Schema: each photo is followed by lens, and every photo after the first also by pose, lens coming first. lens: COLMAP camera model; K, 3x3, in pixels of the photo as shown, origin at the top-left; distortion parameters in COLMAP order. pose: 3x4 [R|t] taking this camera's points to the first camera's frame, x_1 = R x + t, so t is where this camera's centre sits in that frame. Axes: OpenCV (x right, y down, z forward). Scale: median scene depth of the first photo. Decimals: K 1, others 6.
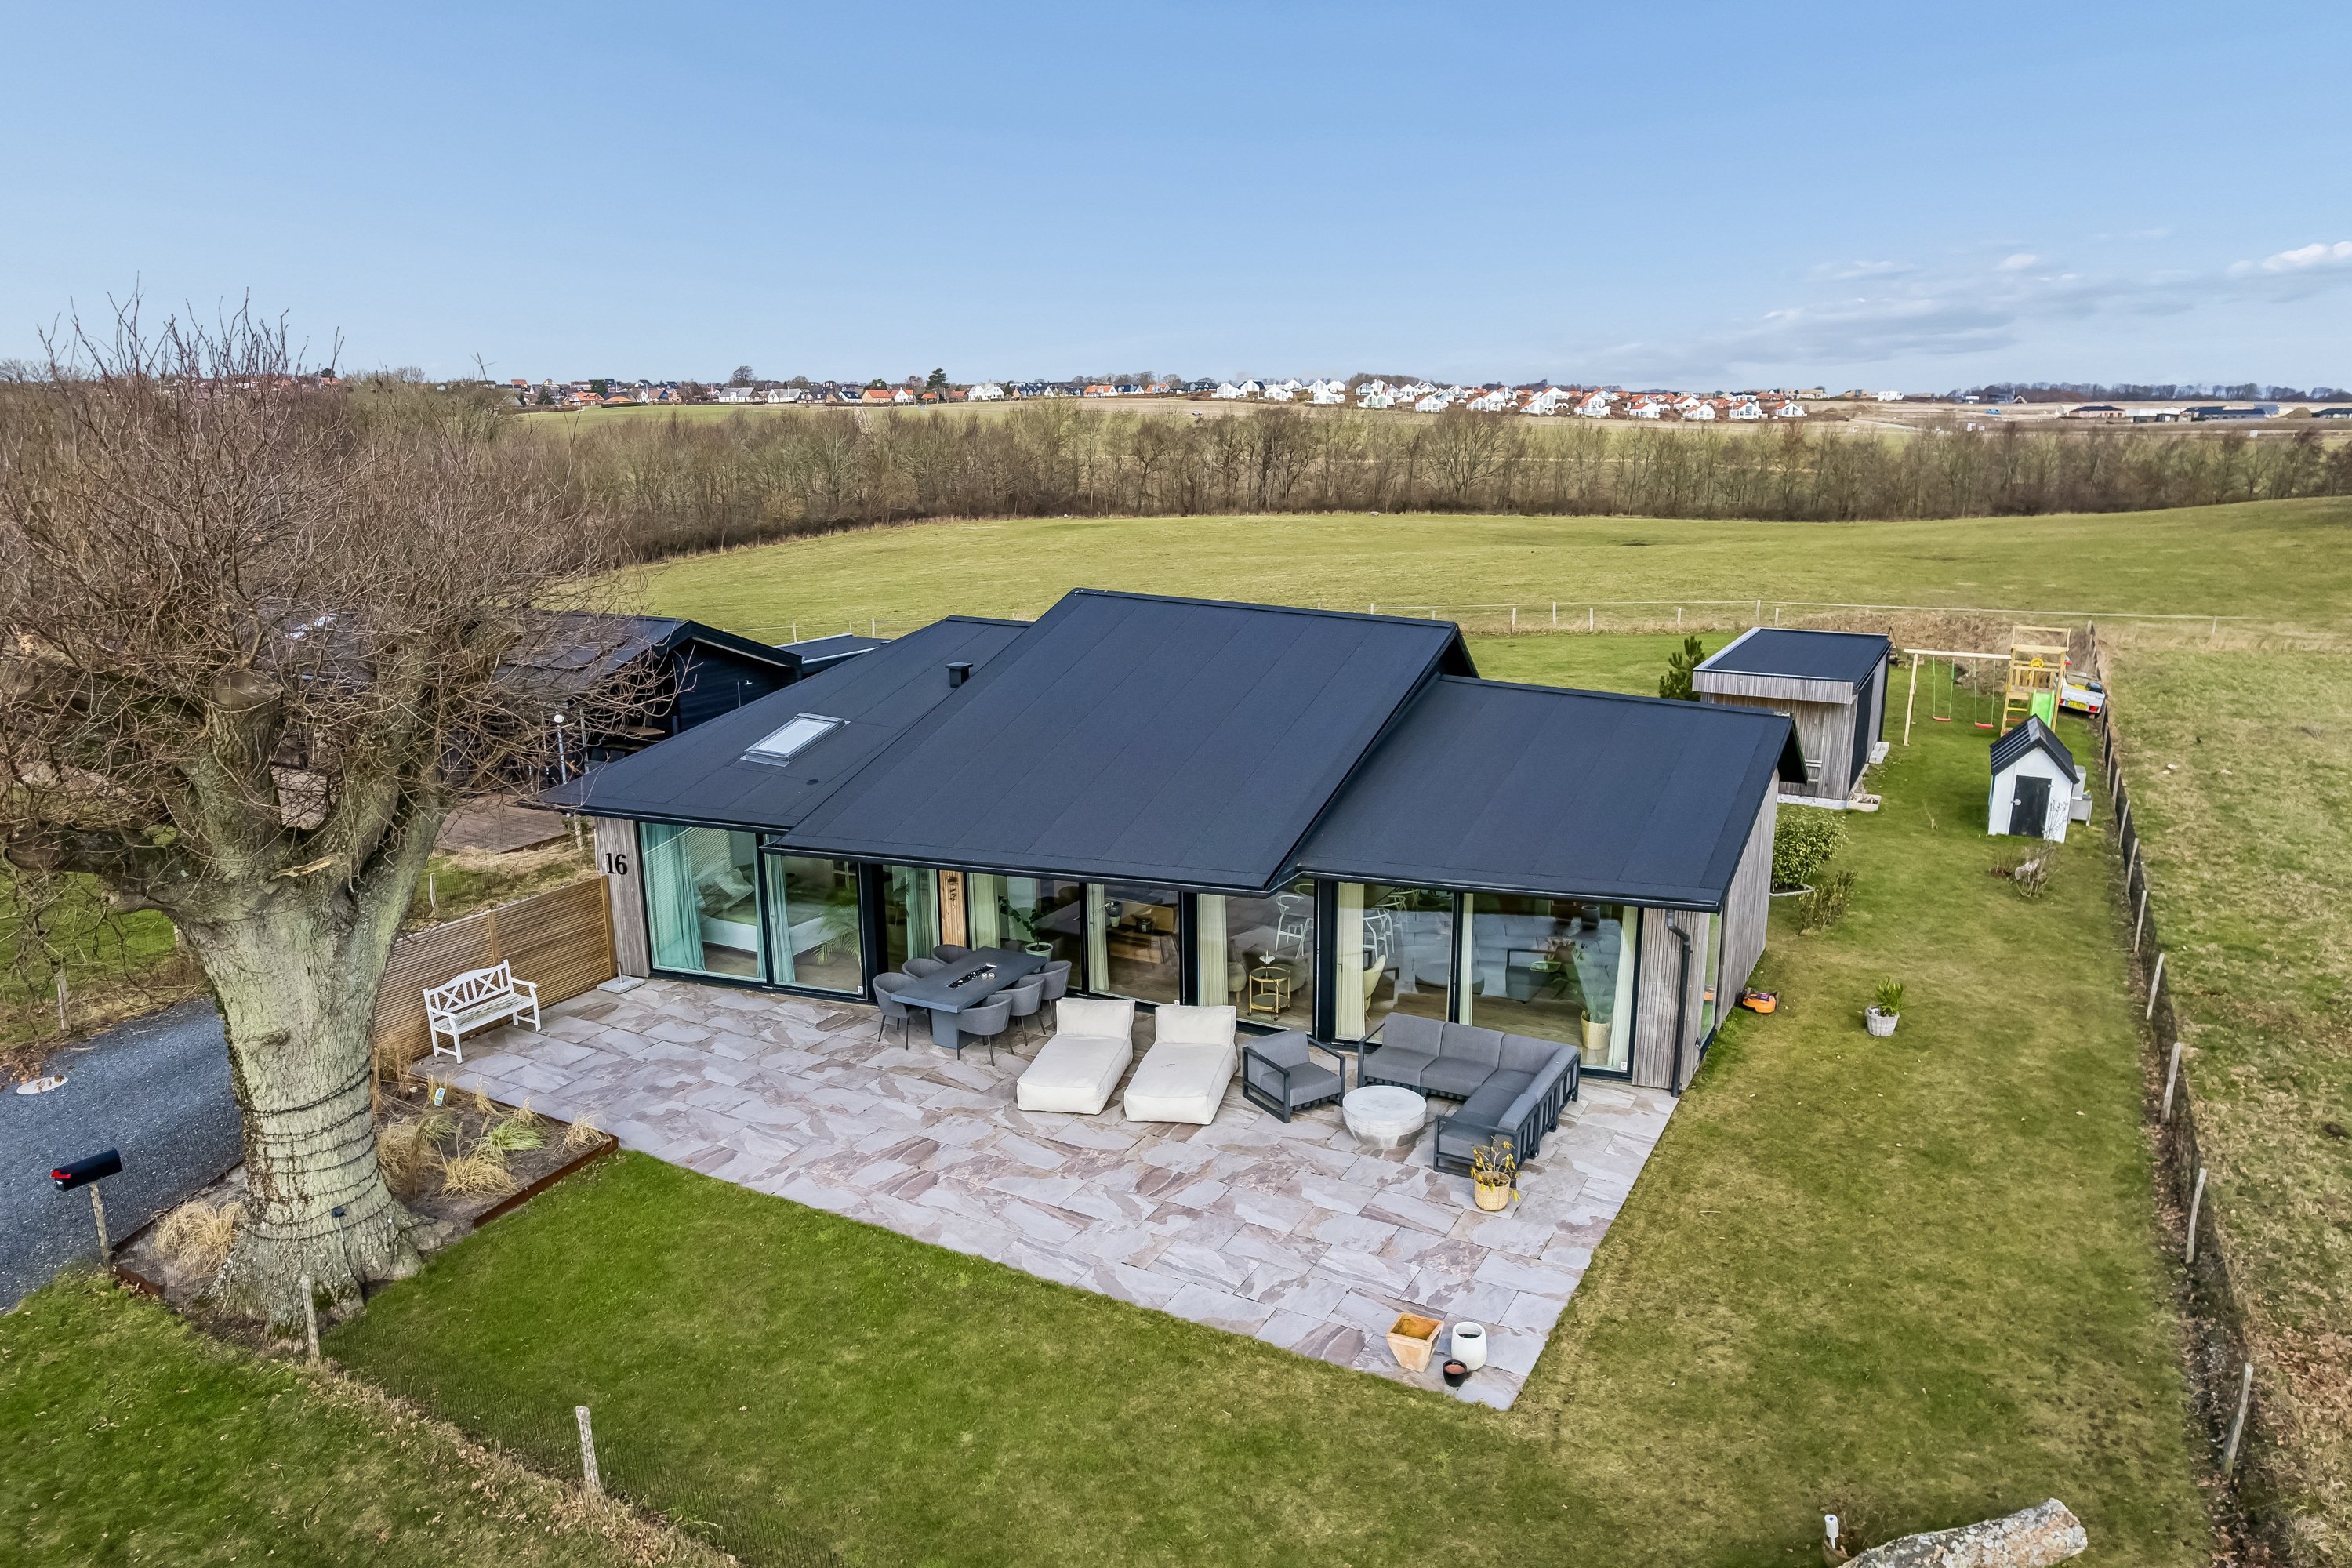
lens RADIAL K [[1514.2, 0, 1172.6], [0, 1514.2, 788.7], [0, 0, 1]] dist [-0.045255, 0.001326]
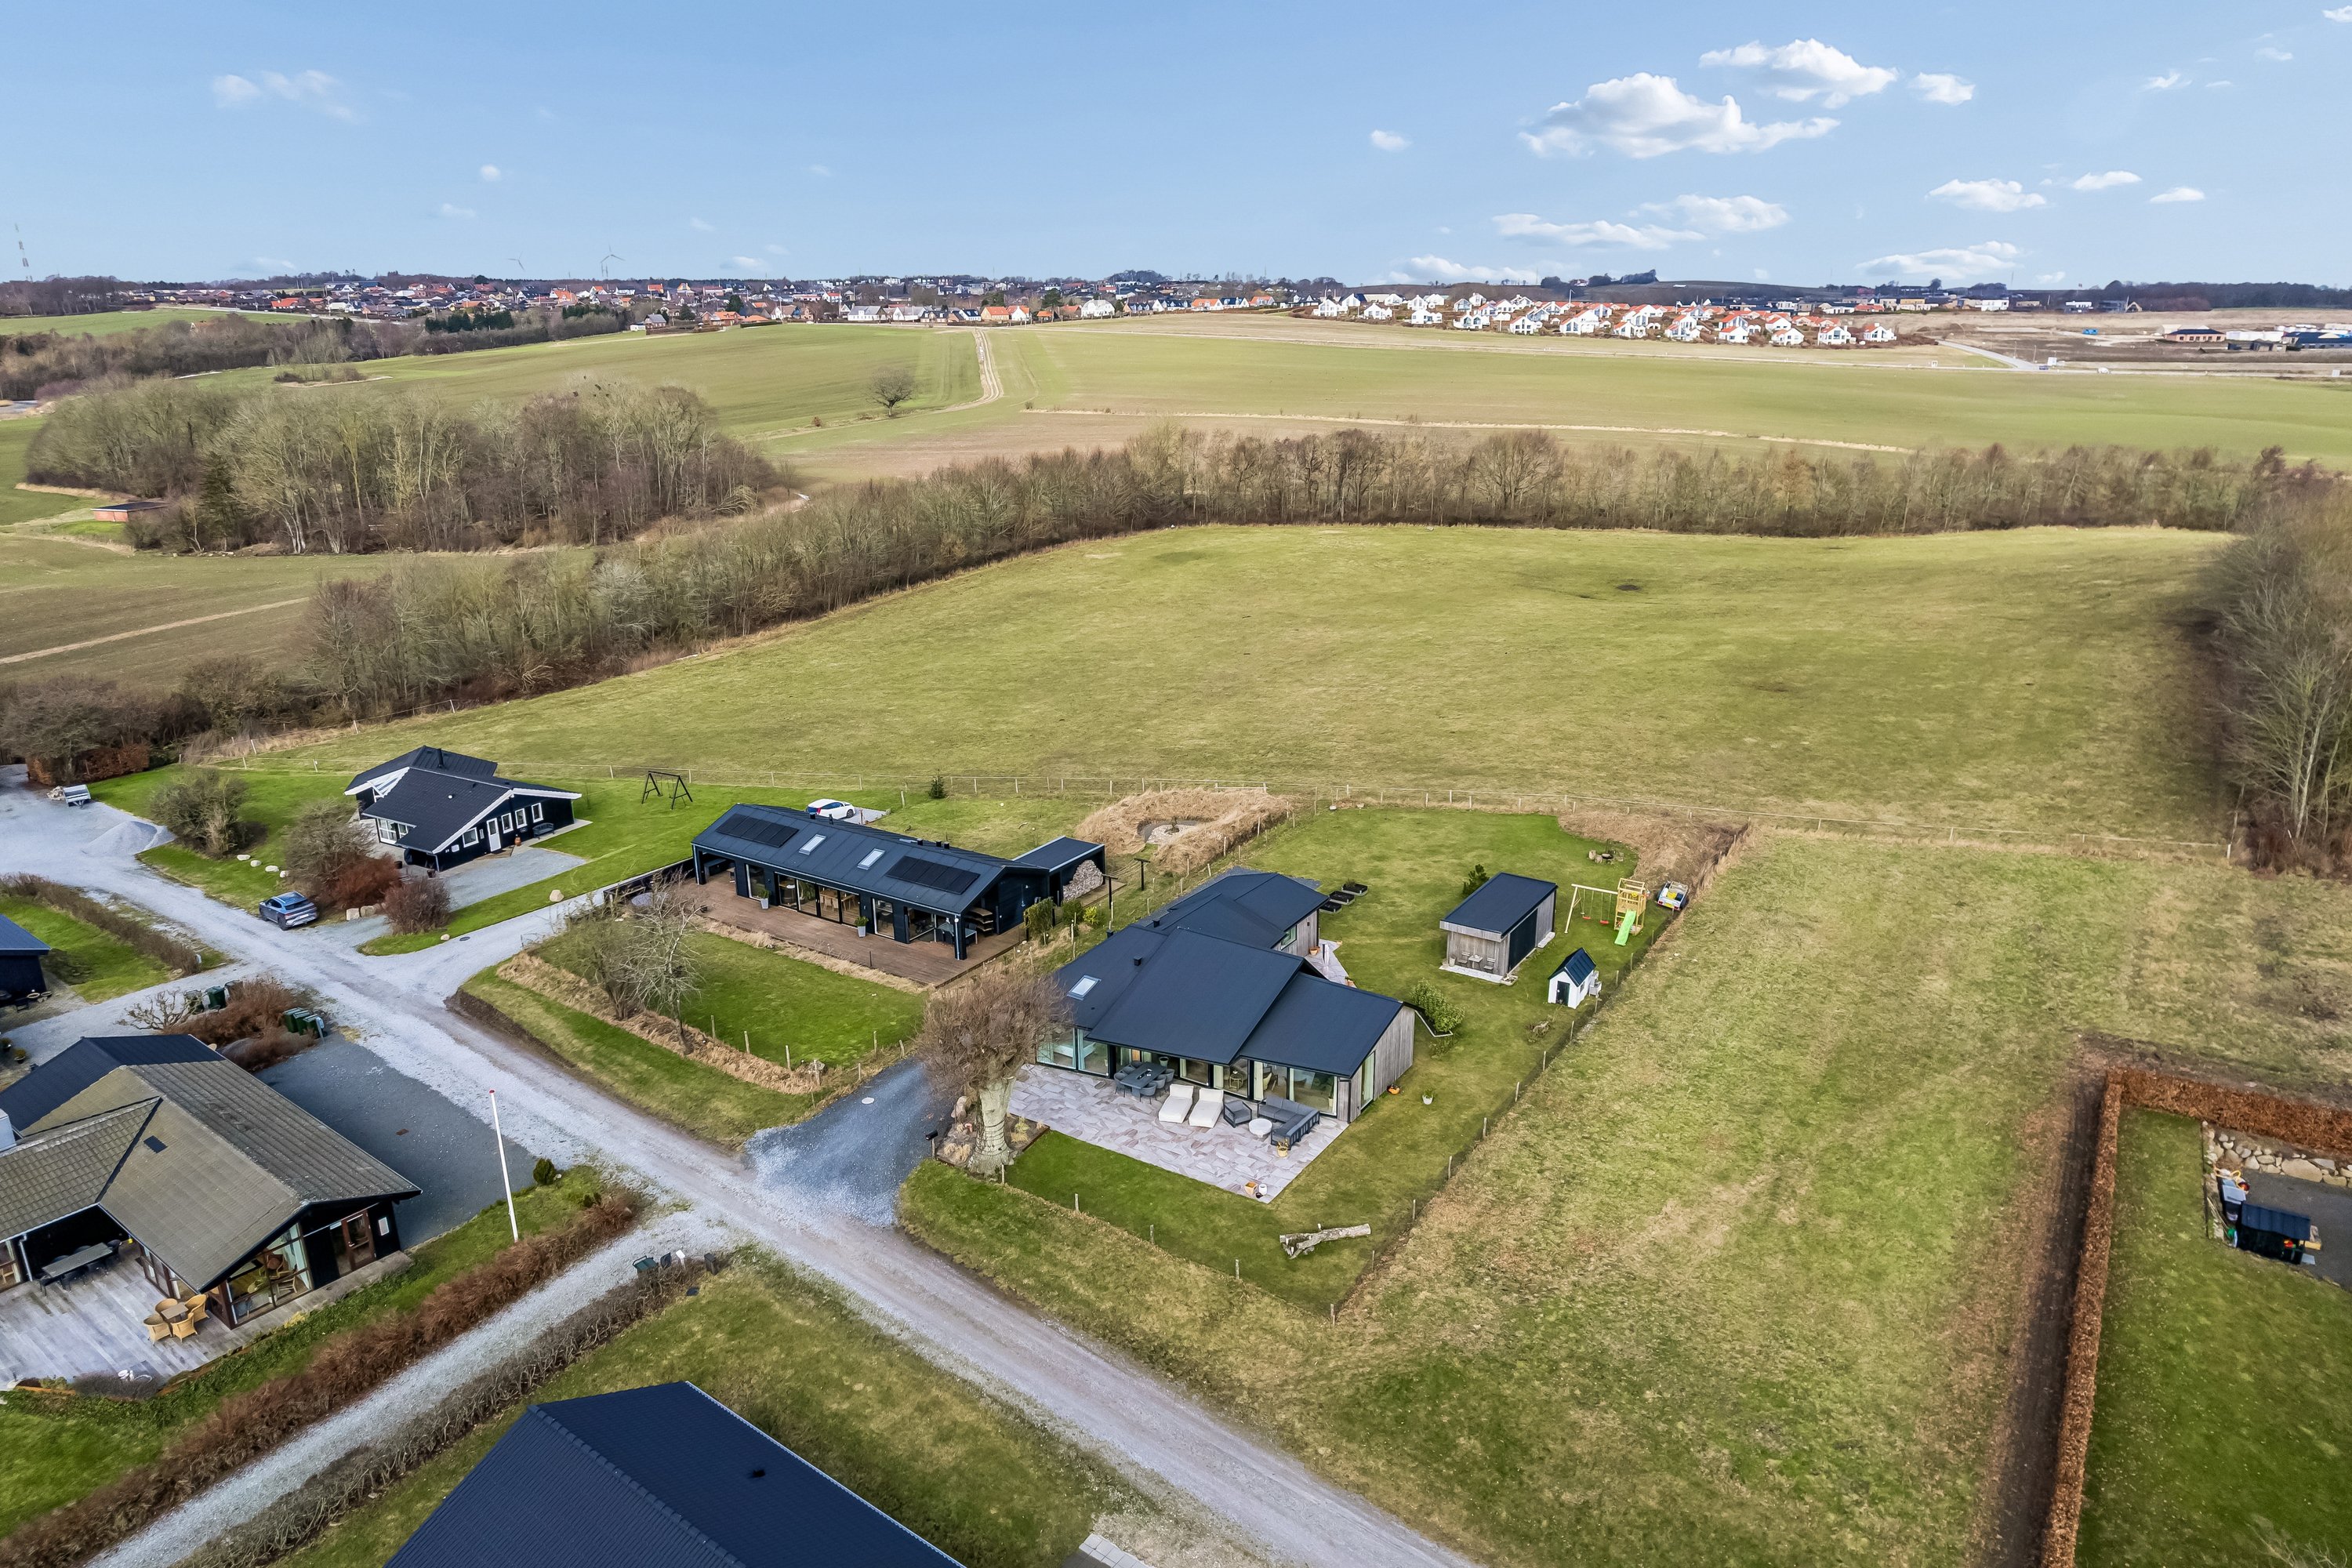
lens RADIAL K [[1514.2, 0, 1174.1], [0, 1514.2, 784.9], [0, 0, 1]] dist [-0.045255, 0.001326]
pose [[0.997689, 0.024663, -0.063316, 0.120912], [-0.019123, 0.996055, 0.086650, -0.771158], [0.065203, -0.085239, 0.994225, -2.149574]]
